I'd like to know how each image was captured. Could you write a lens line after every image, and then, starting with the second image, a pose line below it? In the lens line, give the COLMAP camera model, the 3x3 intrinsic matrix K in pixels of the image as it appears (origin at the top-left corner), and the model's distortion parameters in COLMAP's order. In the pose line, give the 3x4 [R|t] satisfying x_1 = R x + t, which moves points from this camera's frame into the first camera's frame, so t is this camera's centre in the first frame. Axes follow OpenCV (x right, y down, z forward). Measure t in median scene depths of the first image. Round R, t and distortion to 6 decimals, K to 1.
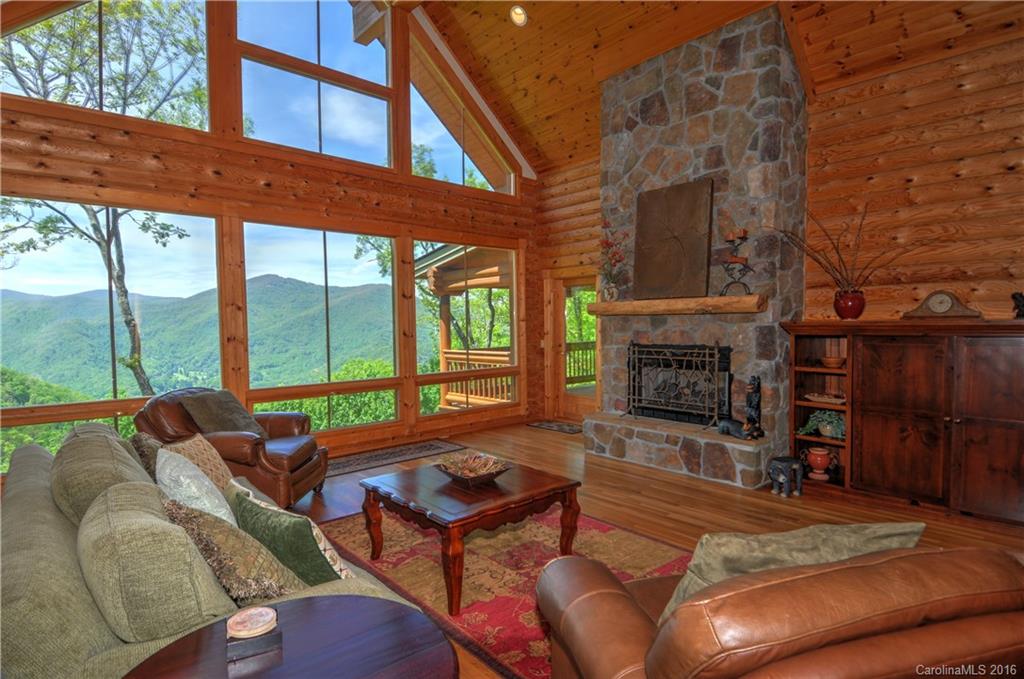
lens RADIAL K [[533.5, 0, 509.7], [0, 533.5, 341.9], [0, 0, 1]] dist [0.019515, -0.001614]
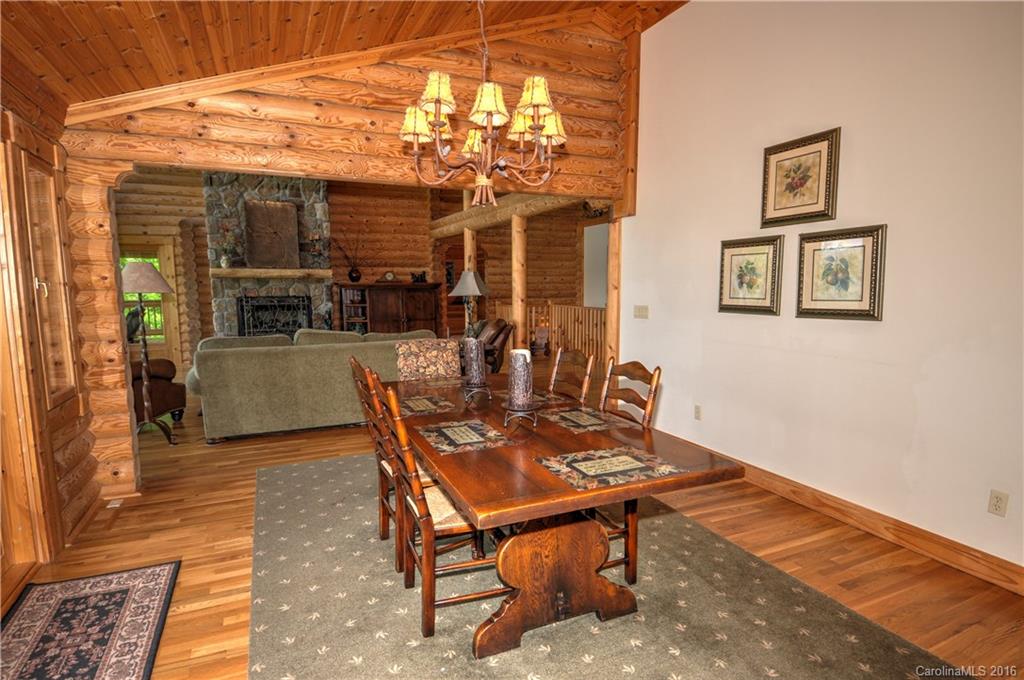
lens RADIAL K [[533.5, 0, 511.7], [0, 533.5, 343.2], [0, 0, 1]] dist [0.019515, -0.001614]
pose [[0.294112, -0.096380, 0.950899, -1.182499], [0.034916, 0.995322, 0.090083, 0.028252], [-0.955133, 0.006707, 0.296102, -0.231642]]
